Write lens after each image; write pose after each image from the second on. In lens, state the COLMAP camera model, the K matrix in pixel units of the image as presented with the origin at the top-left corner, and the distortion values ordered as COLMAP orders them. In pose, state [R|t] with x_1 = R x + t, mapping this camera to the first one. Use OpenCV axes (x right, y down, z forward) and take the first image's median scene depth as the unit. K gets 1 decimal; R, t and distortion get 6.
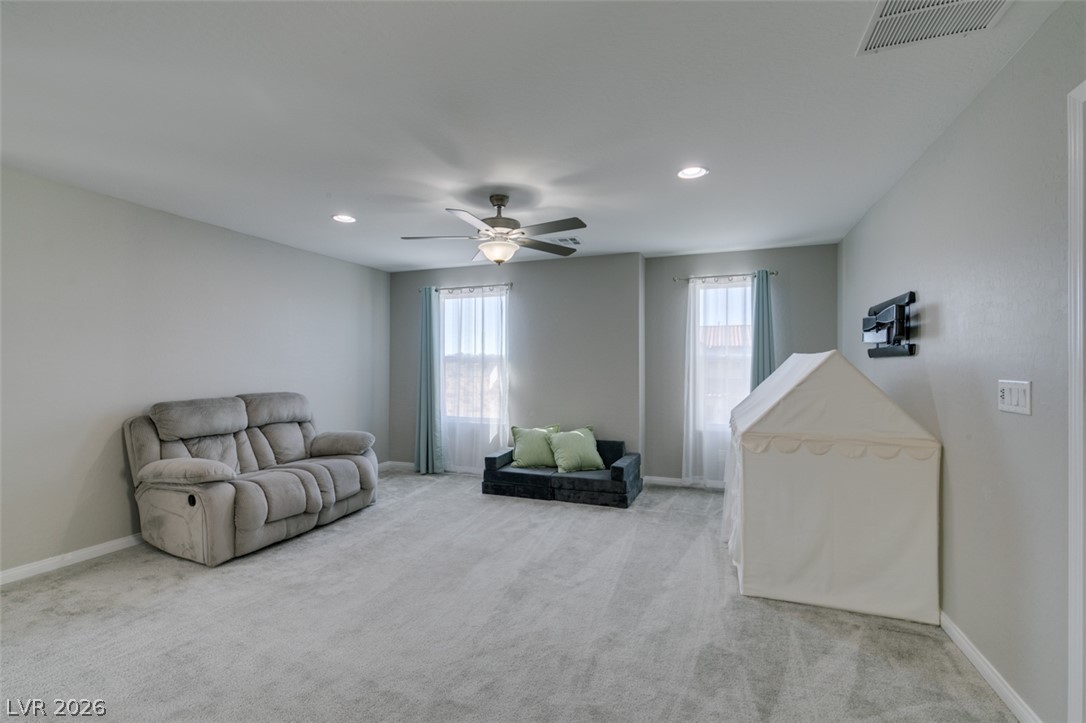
lens RADIAL K [[491.9, 0, 539.3], [0, 491.9, 358.9], [0, 0, 1]] dist [0.008641, -0.001485]
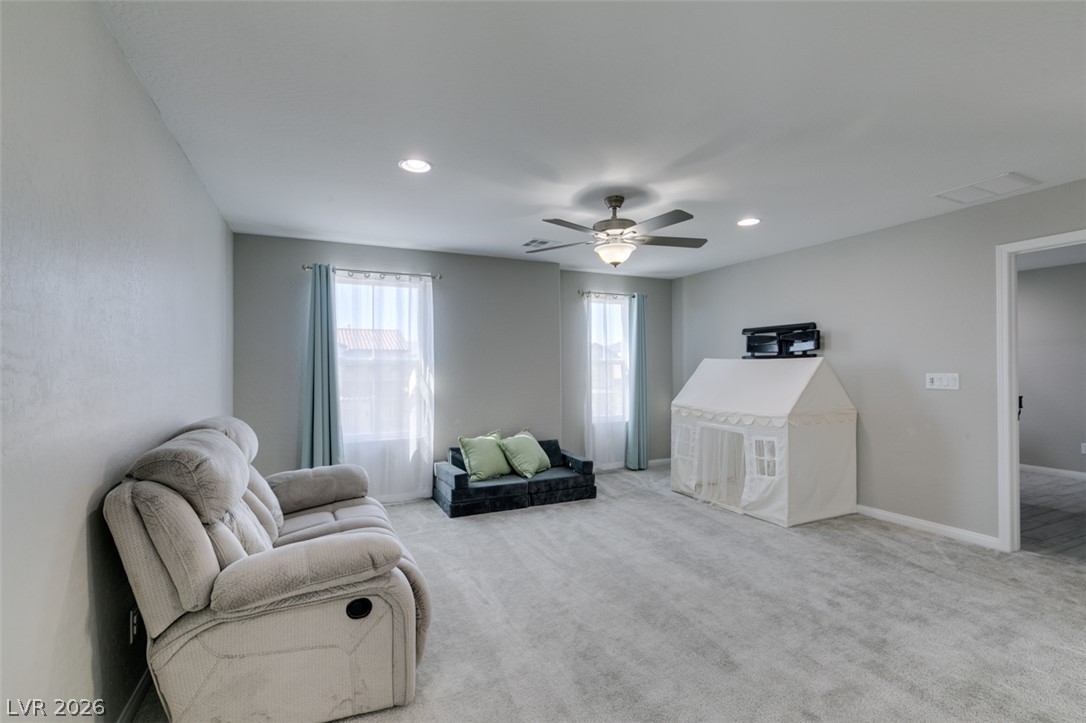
lens RADIAL K [[491.9, 0, 541.7], [0, 491.9, 364.1], [0, 0, 1]] dist [0.008641, -0.001485]
pose [[0.691421, 0.000631, 0.722452, -0.769937], [-0.004684, 0.999983, 0.003610, 0.001036], [-0.722437, -0.005880, 0.691412, 0.362156]]
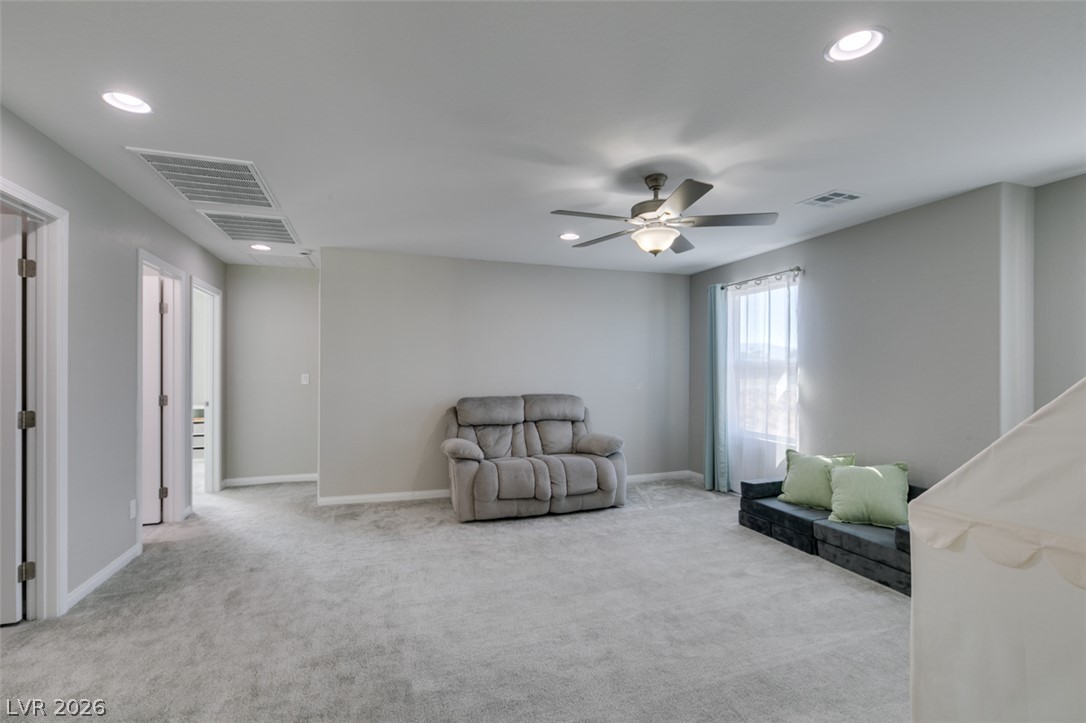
lens RADIAL K [[491.9, 0, 546.3], [0, 491.9, 365.5], [0, 0, 1]] dist [0.008641, -0.001485]
pose [[0.642915, -0.005462, -0.765918, 0.391468], [0.006441, 0.999978, -0.001725, 0.002216], [0.765910, -0.003824, 0.642936, 0.254346]]
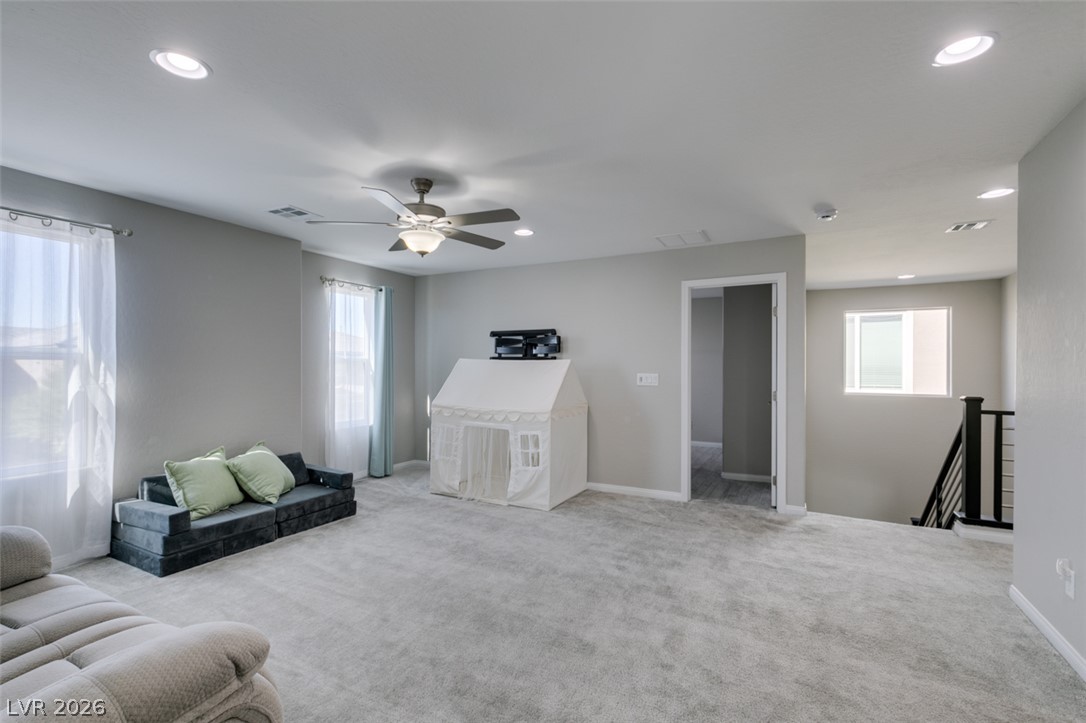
lens RADIAL K [[491.9, 0, 542.7], [0, 491.9, 365.4], [0, 0, 1]] dist [0.008641, -0.001485]
pose [[0.125777, 0.003340, 0.992053, -0.814314], [-0.019002, 0.999819, -0.000957, 0.004386], [-0.991877, -0.018731, 0.125818, 0.568862]]
